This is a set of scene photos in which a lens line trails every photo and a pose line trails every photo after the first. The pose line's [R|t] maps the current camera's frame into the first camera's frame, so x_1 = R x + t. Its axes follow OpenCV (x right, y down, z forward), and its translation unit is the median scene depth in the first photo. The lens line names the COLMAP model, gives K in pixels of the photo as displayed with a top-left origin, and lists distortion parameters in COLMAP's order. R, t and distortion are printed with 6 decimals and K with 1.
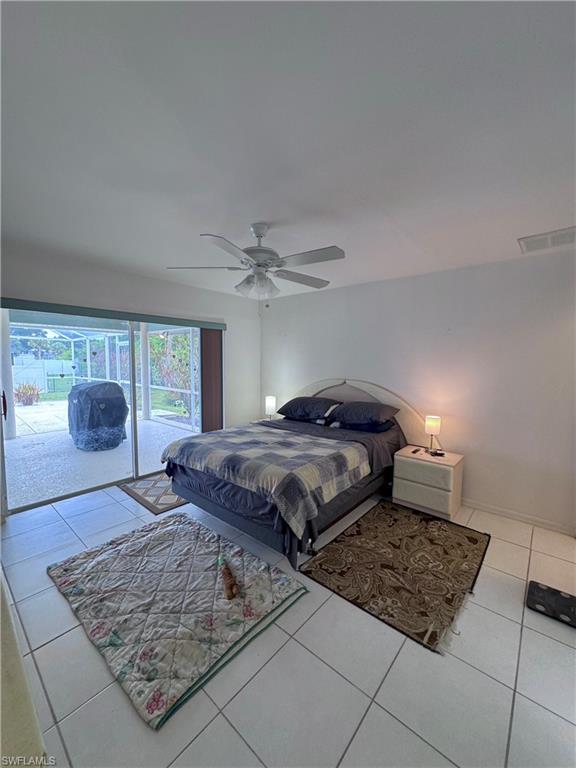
lens RADIAL K [[306.9, 0, 288.0], [0, 306.9, 384.0], [0, 0, 1]] dist [-0.001465, -0.000111]
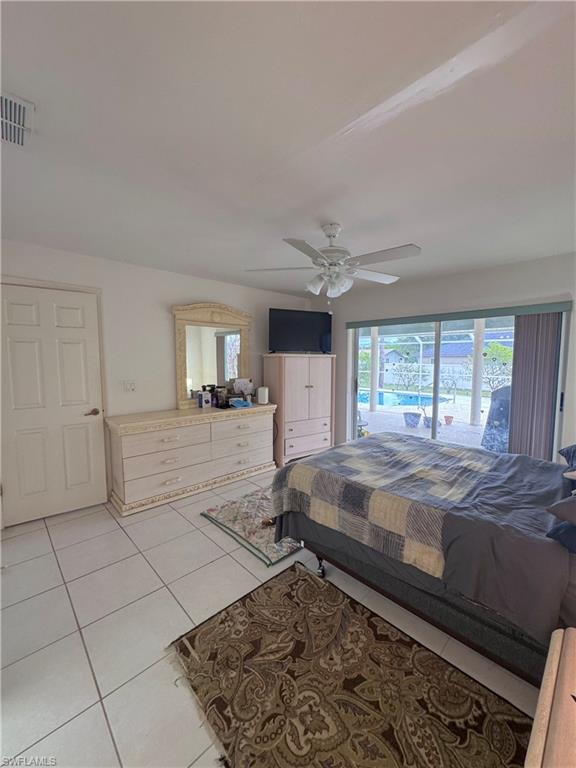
lens RADIAL K [[306.9, 0, 288.0], [0, 306.9, 384.0], [0, 0, 1]] dist [-0.001465, -0.000111]
pose [[-0.097239, 0.072075, -0.992648, 1.050887], [-0.081903, 0.993412, 0.080154, -0.062584], [0.991885, 0.089095, -0.090695, 1.061970]]
